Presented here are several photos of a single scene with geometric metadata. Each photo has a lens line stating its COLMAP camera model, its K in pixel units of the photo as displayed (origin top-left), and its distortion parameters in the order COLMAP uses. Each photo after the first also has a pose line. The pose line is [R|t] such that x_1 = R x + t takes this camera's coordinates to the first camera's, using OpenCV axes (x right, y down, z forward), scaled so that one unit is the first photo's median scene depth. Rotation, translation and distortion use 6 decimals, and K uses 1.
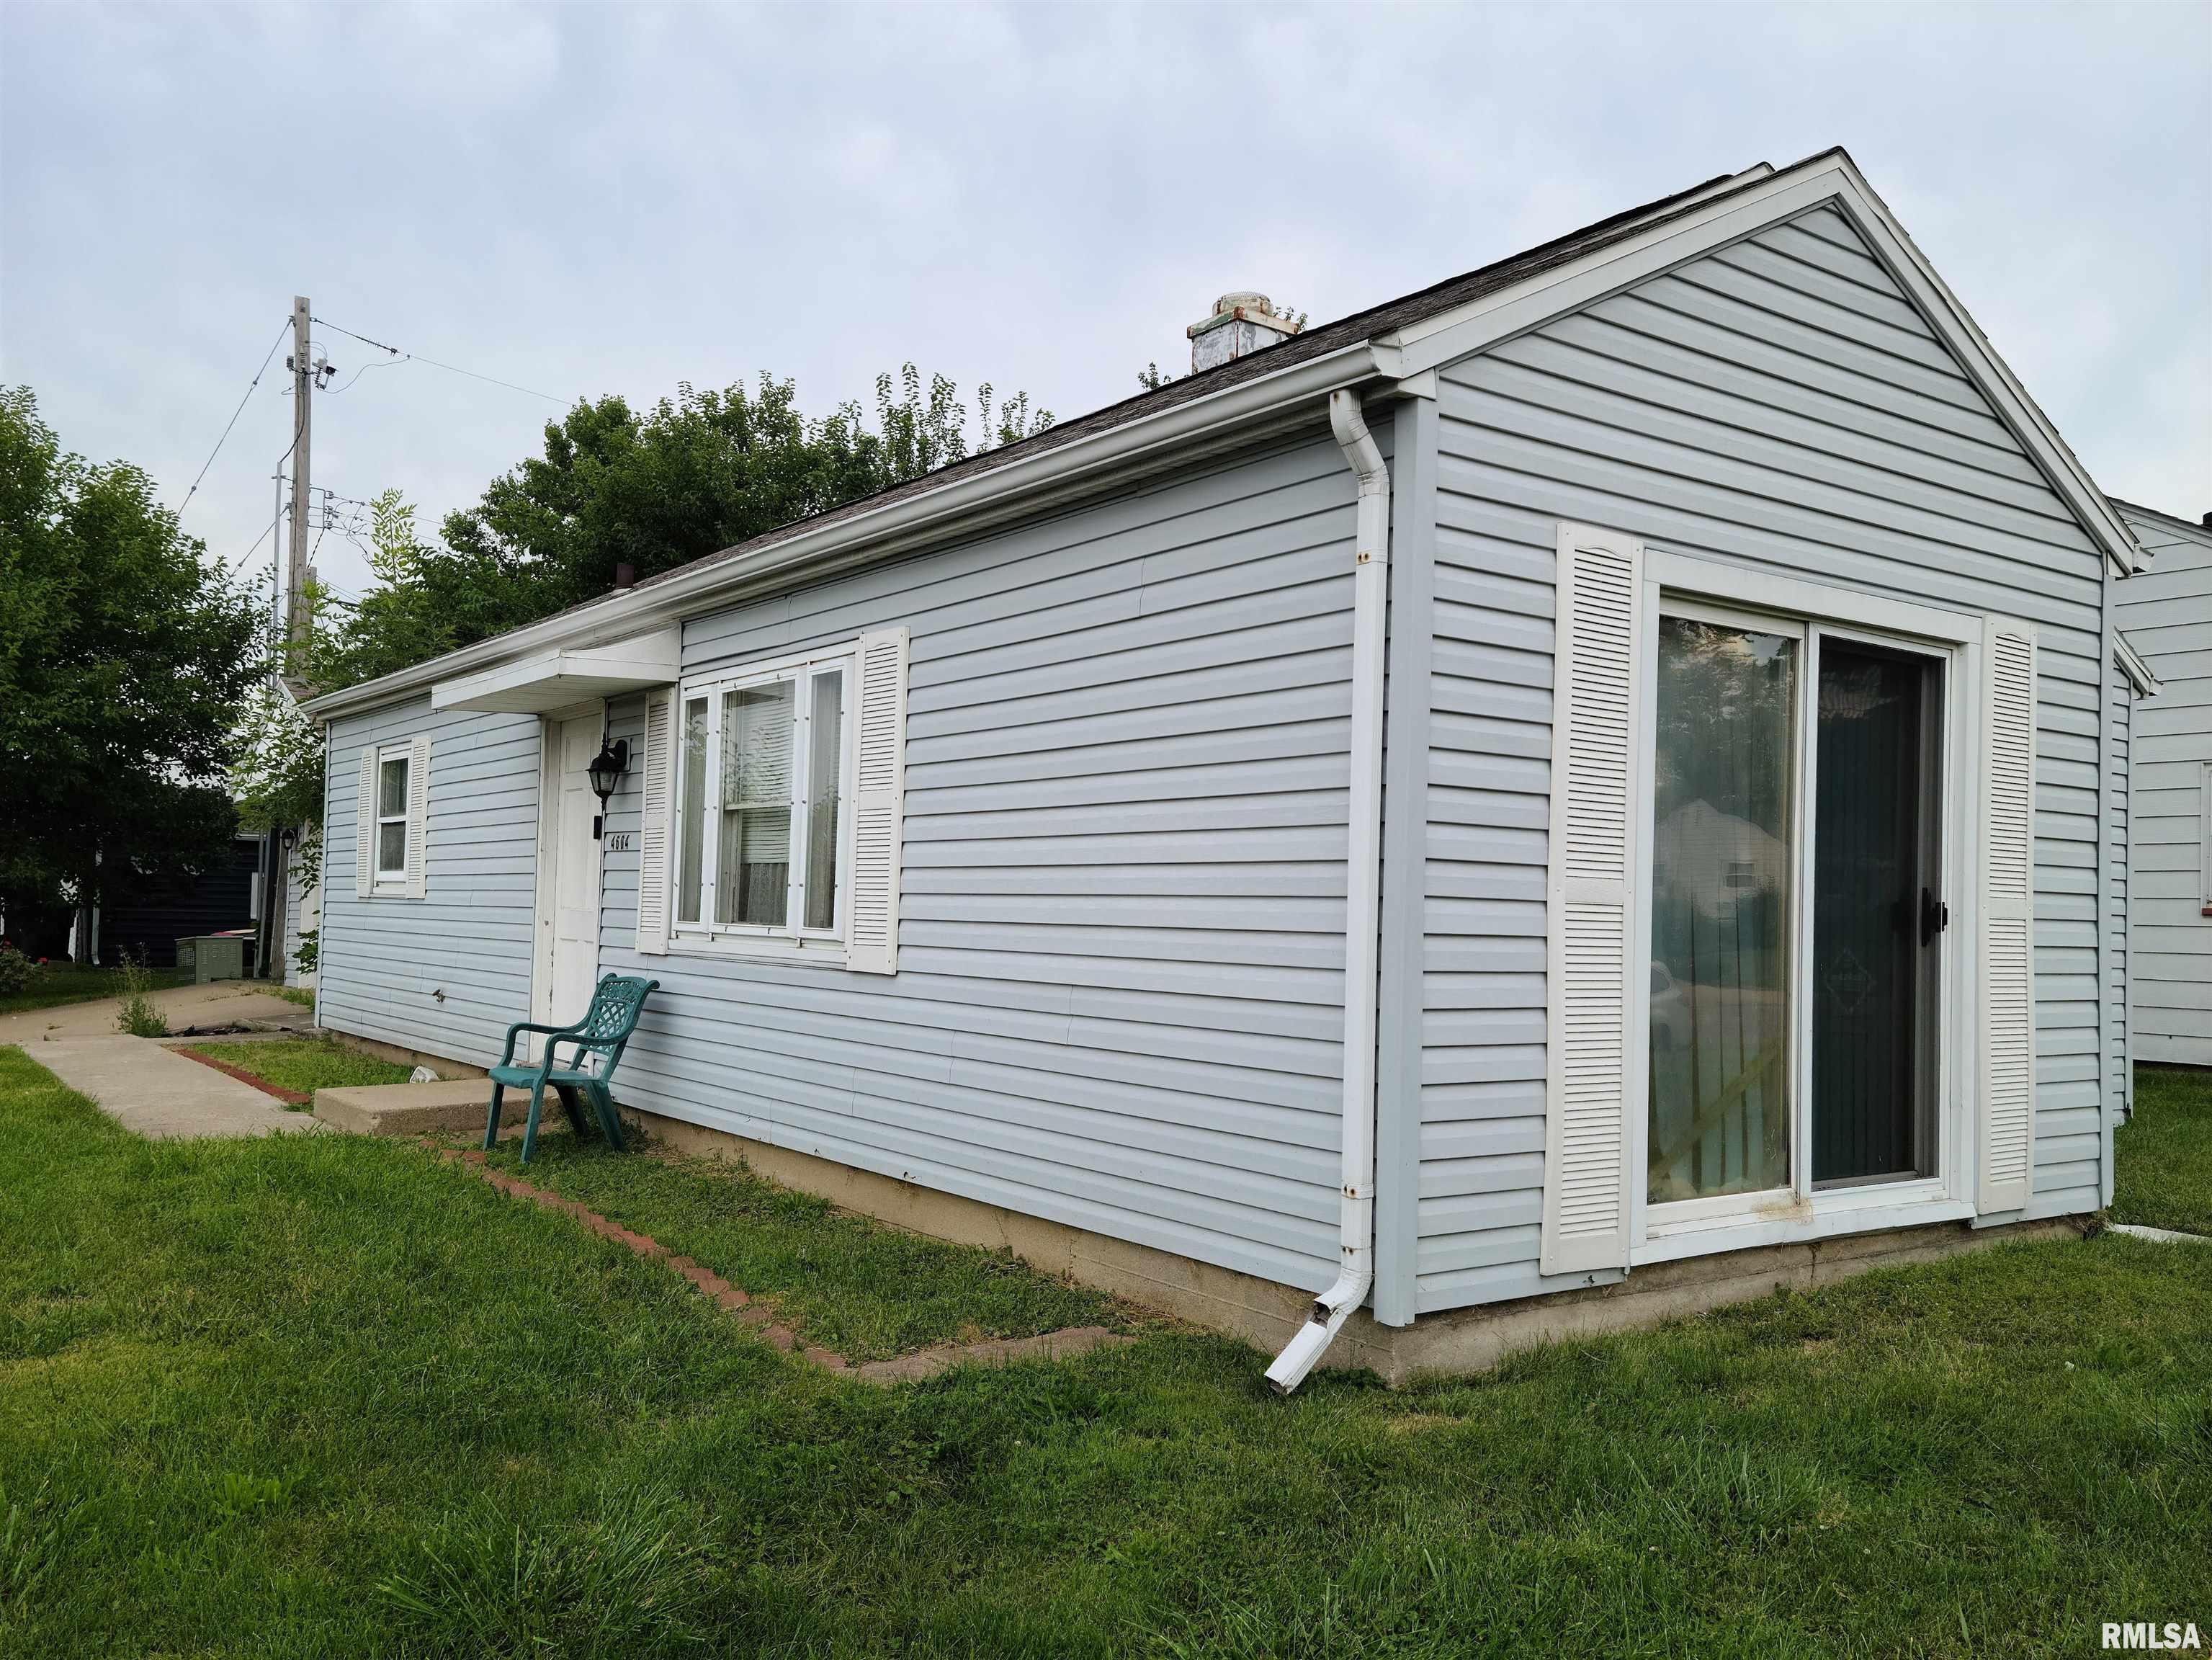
lens RADIAL K [[1738.9, 0, 1105.9], [0, 1738.9, 844.3], [0, 0, 1]] dist [0.110657, -0.109642]
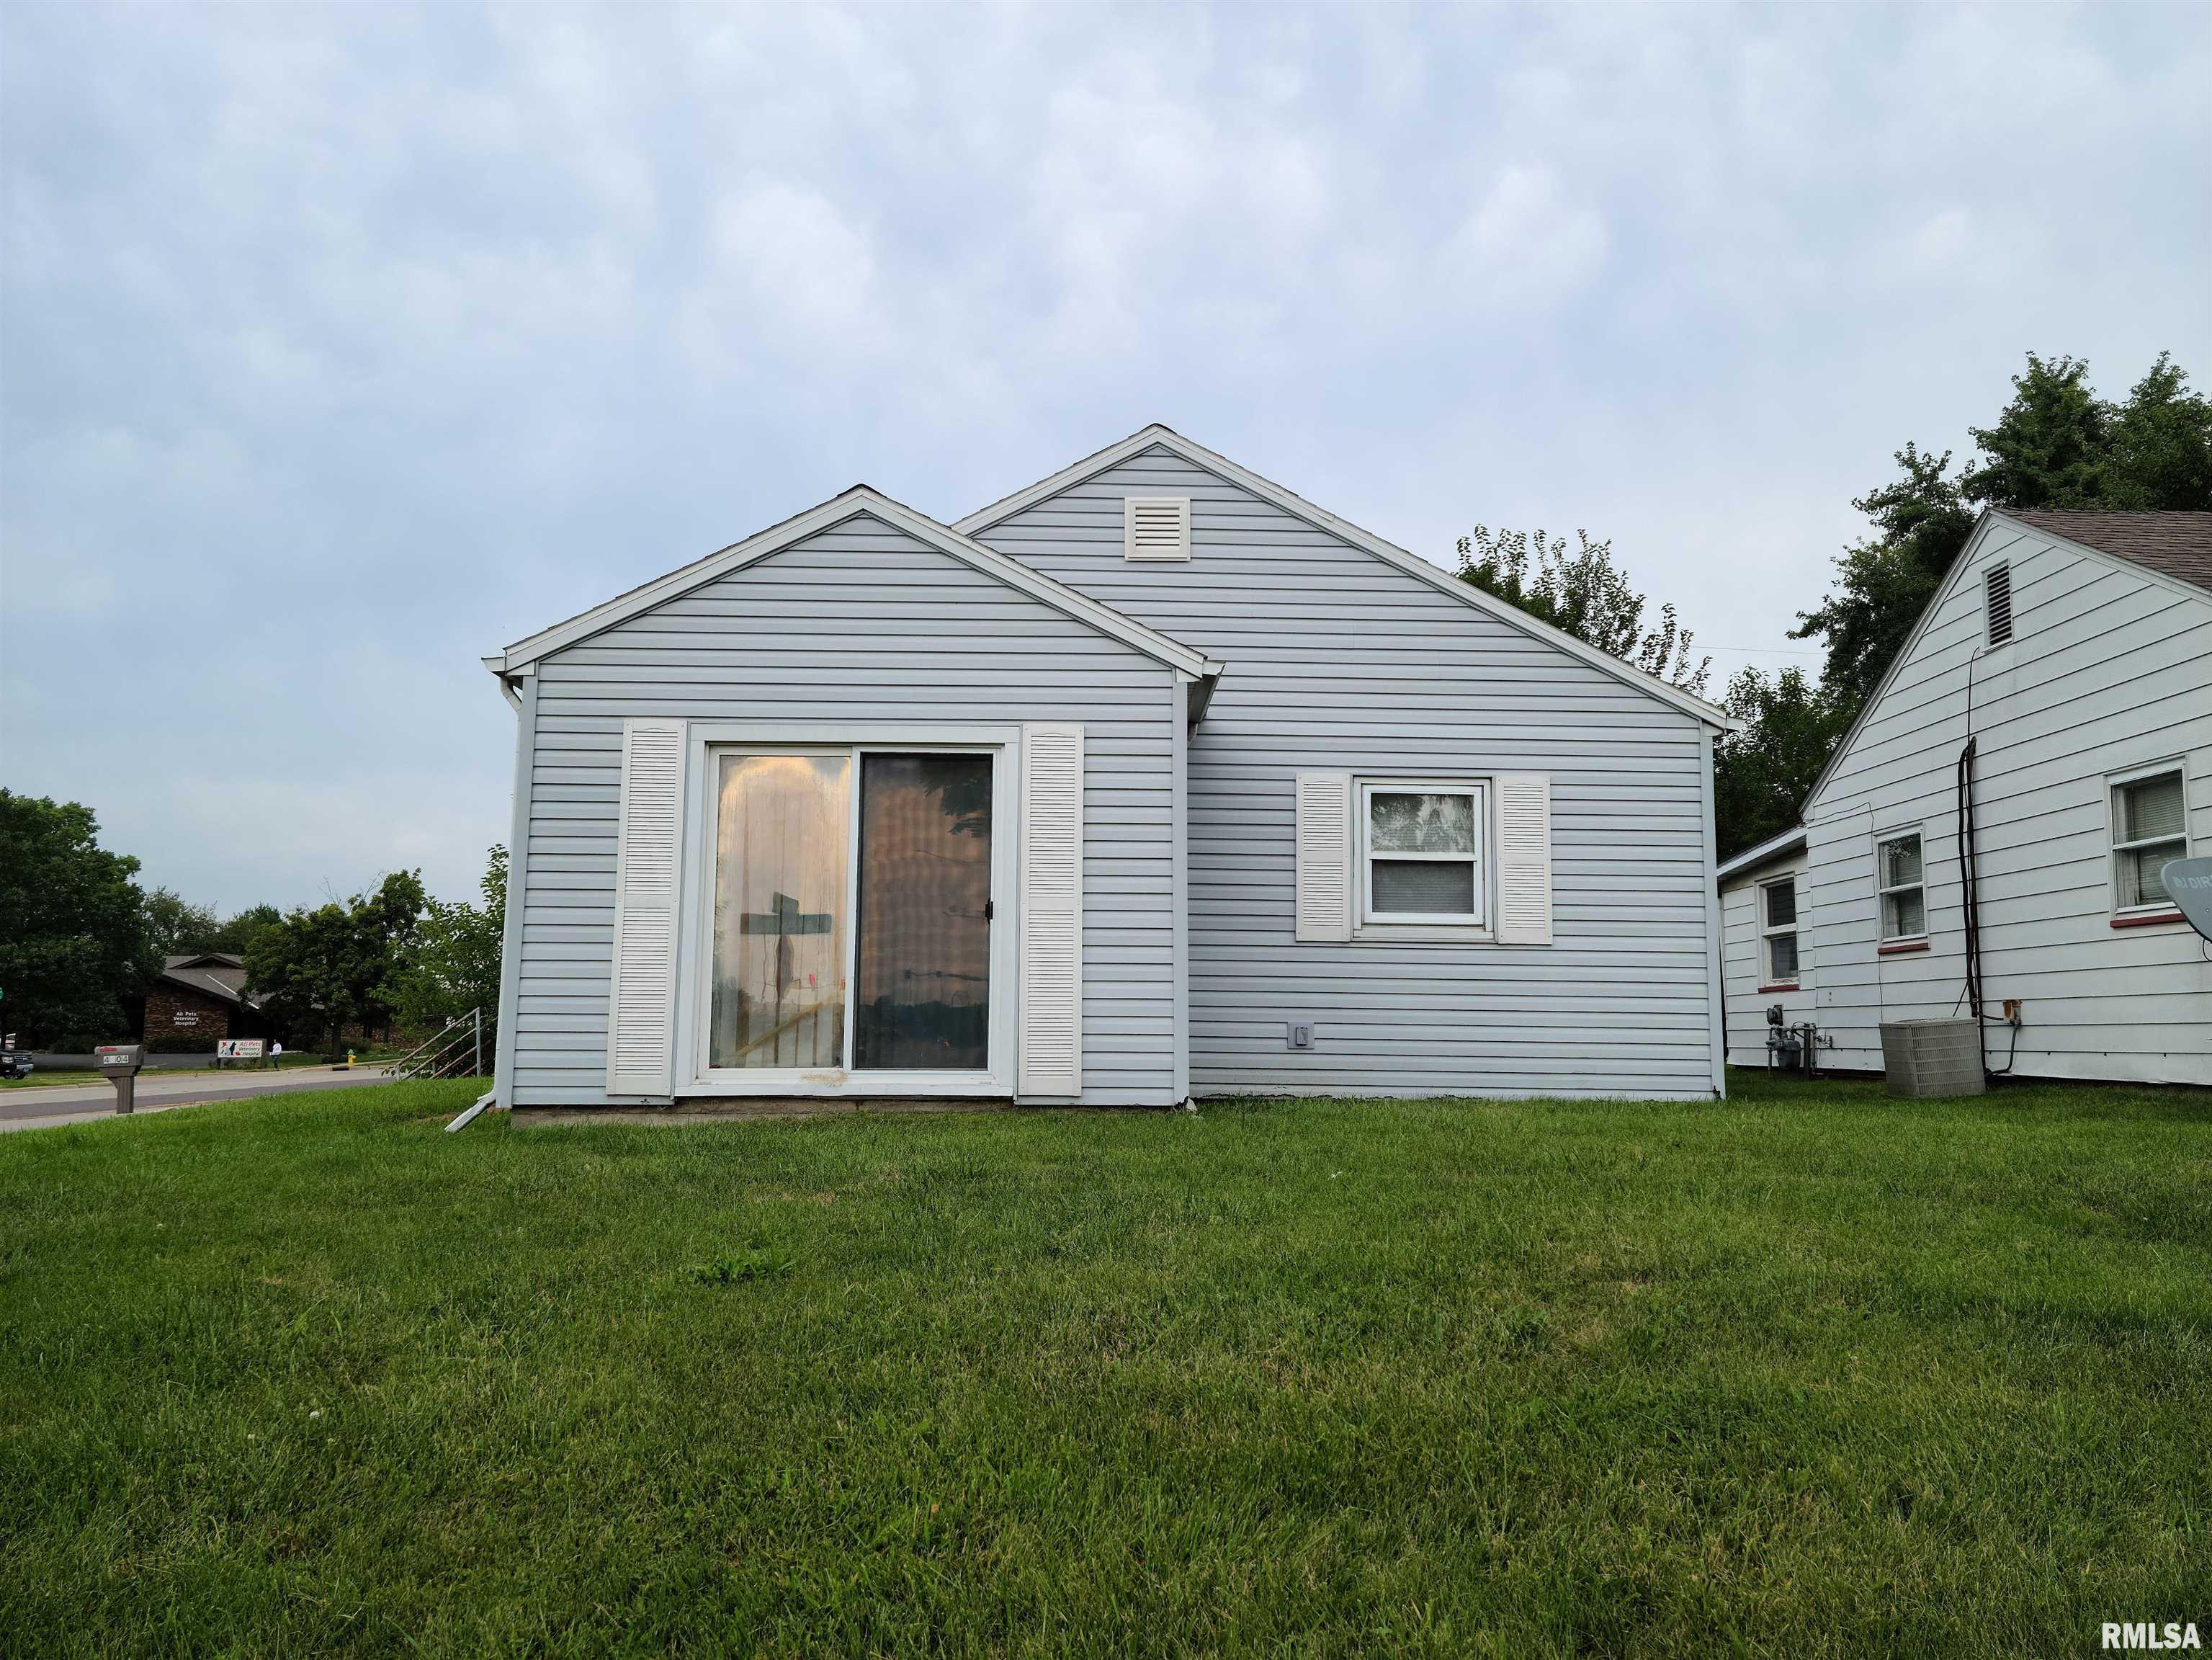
lens RADIAL K [[1738.9, 0, 1105.9], [0, 1738.9, 844.3], [0, 0, 1]] dist [0.110657, -0.109642]
pose [[0.819846, -0.083266, -0.566497, 1.466722], [0.036444, 0.994952, -0.093499, 0.133258], [0.571423, 0.056010, 0.818742, -0.256381]]
